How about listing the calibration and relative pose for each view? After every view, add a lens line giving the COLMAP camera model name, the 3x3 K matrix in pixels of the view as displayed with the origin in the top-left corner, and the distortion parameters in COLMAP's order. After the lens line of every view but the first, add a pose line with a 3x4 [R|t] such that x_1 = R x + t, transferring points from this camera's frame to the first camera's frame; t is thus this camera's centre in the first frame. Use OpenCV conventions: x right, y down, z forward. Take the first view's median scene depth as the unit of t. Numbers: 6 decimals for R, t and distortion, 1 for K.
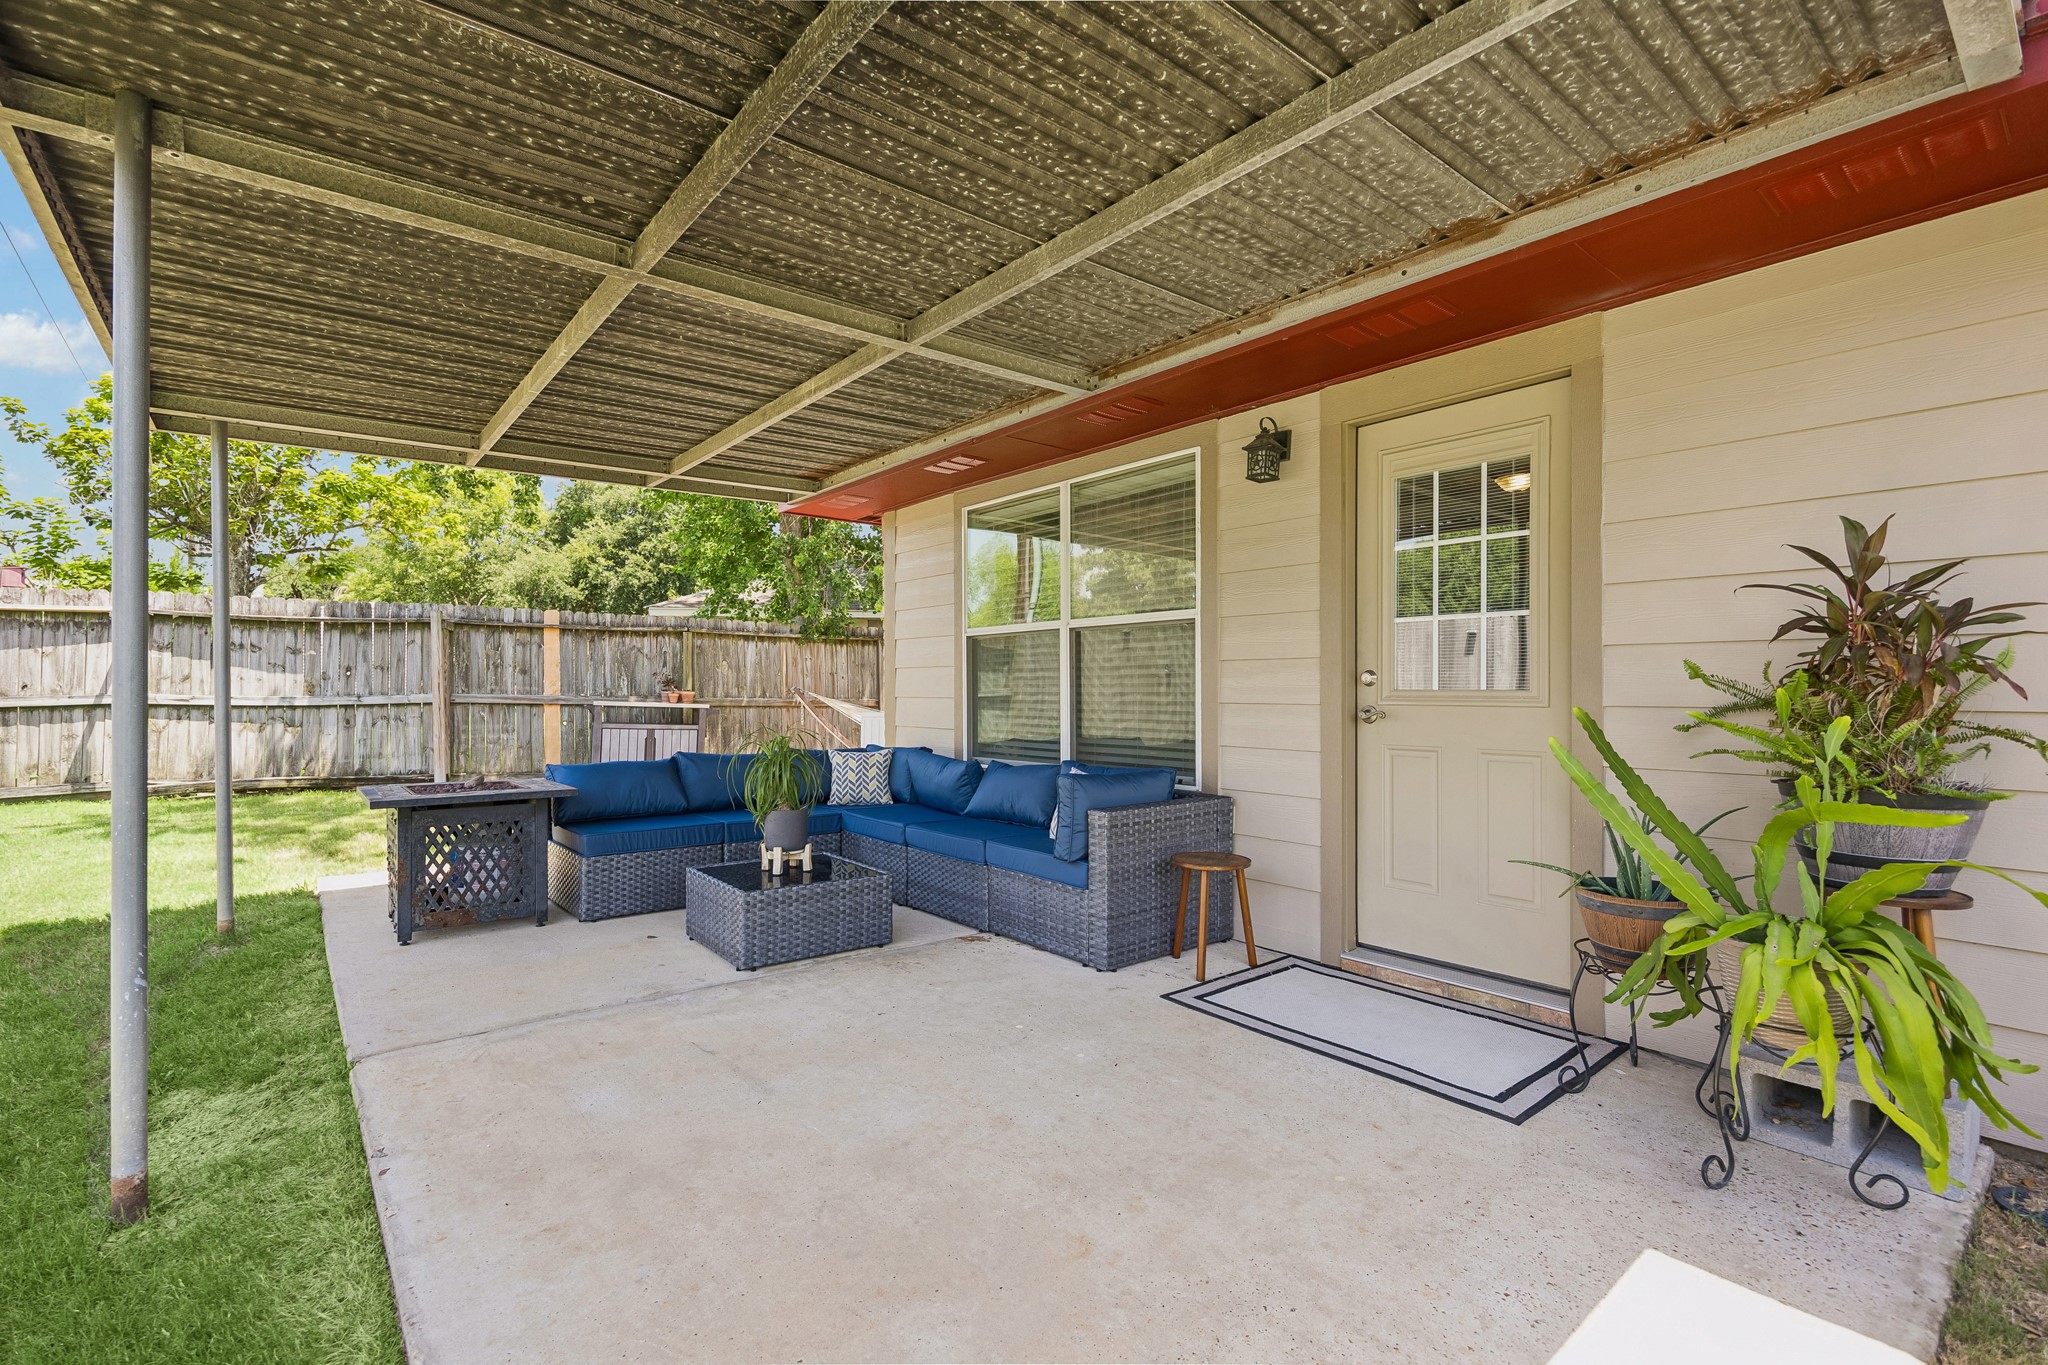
lens RADIAL K [[870.4, 0, 1029.4], [0, 870.4, 702.2], [0, 0, 1]] dist [-0.024238, 0.000192]
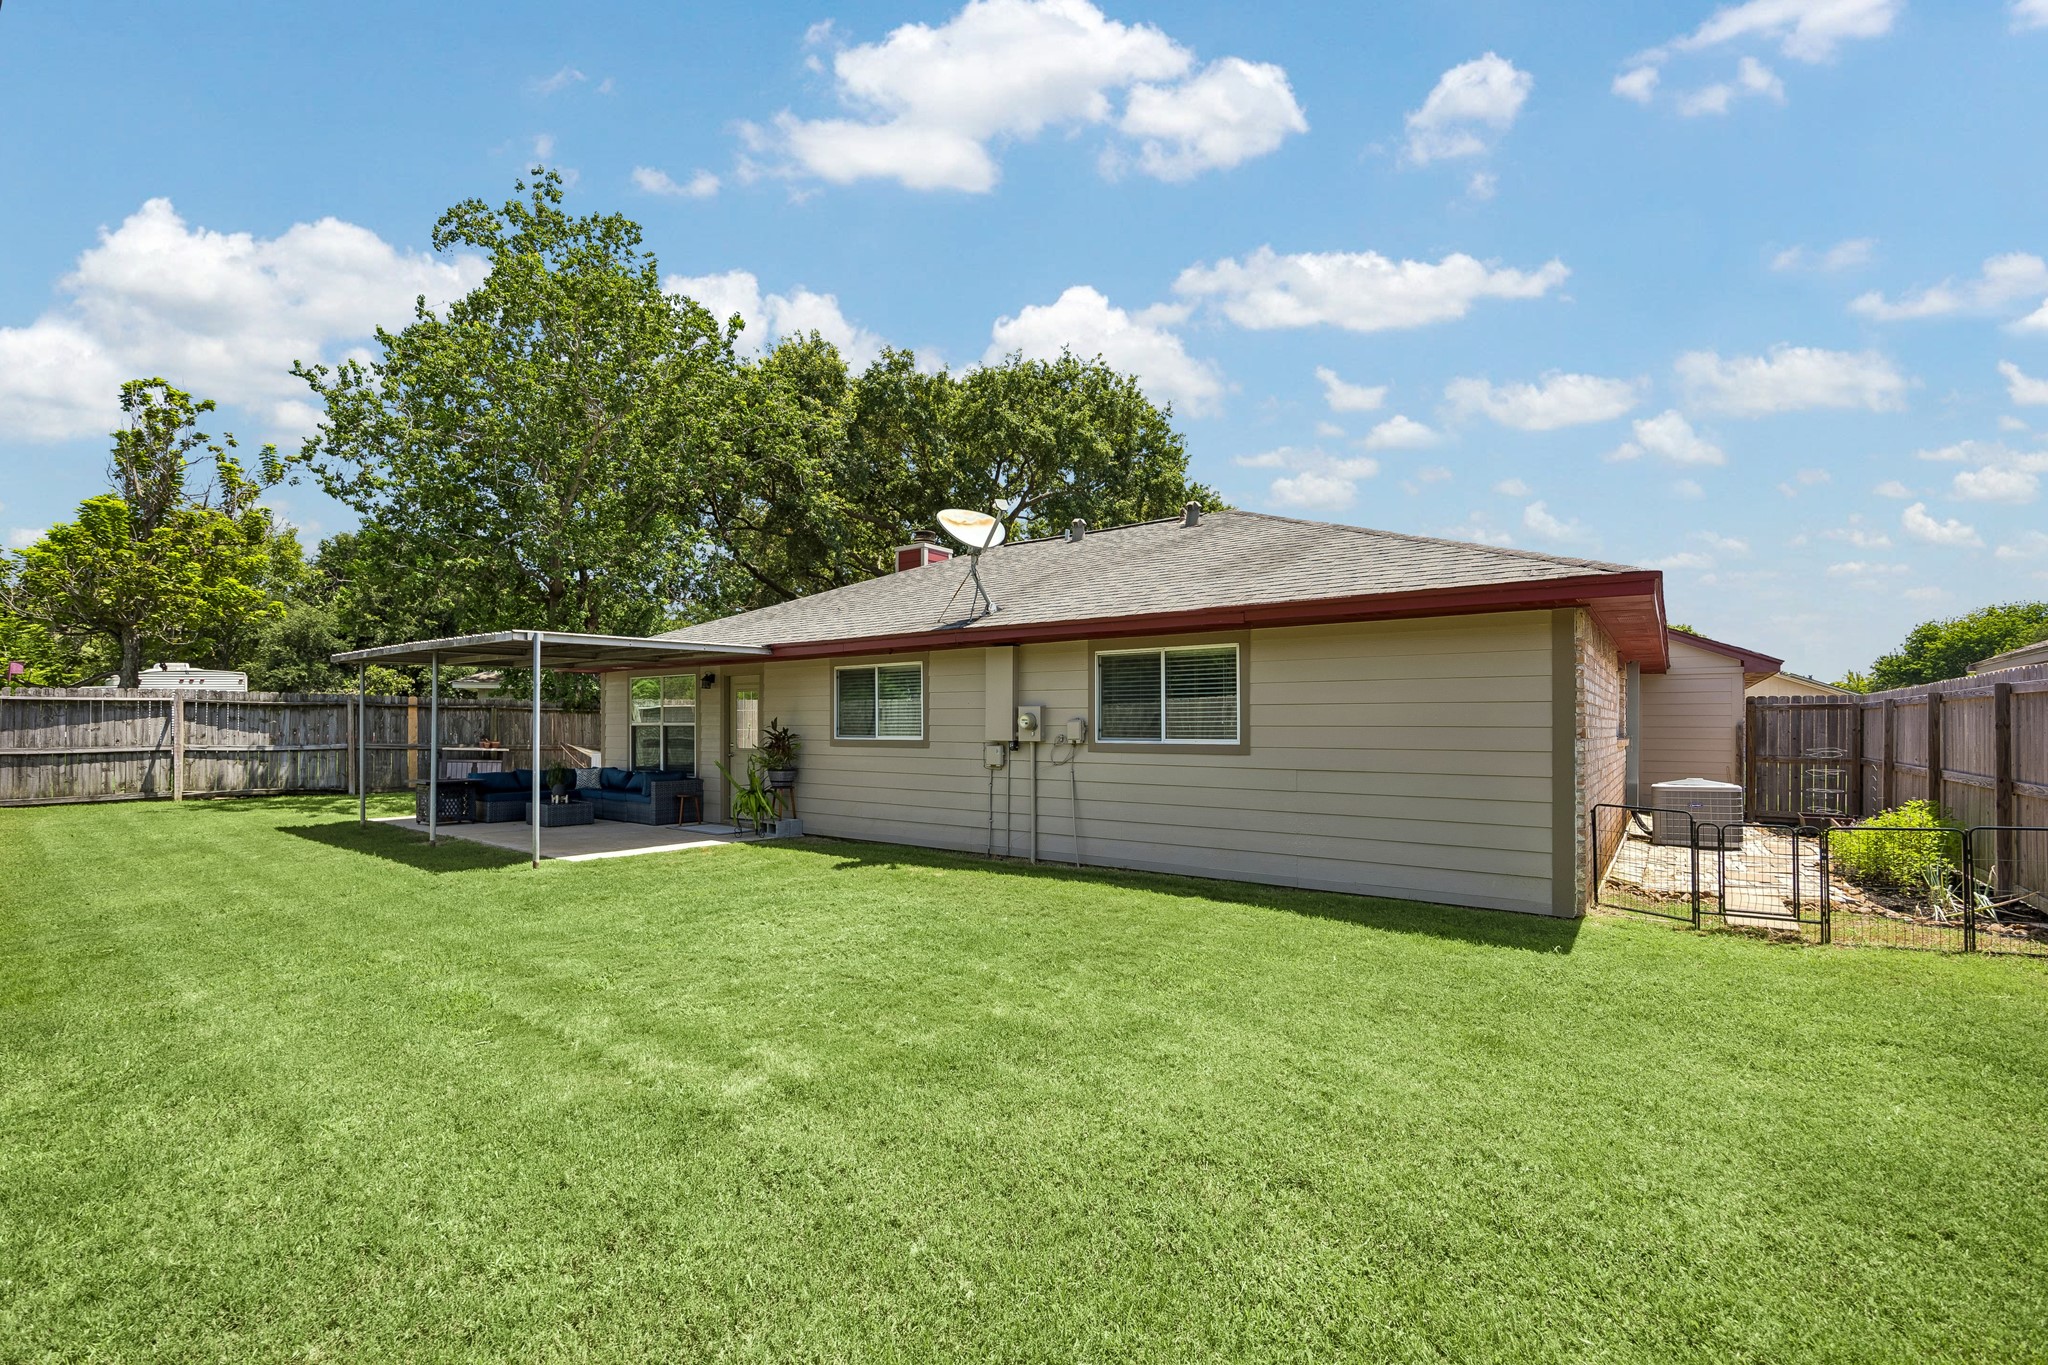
lens RADIAL K [[870.4, 0, 1029.4], [0, 870.4, 702.2], [0, 0, 1]] dist [-0.024238, 0.000192]
pose [[0.970043, 0.008169, 0.242796, 0.292460], [0.001240, 0.999255, -0.038576, -0.027181], [-0.242931, 0.037721, 0.969310, -1.184129]]
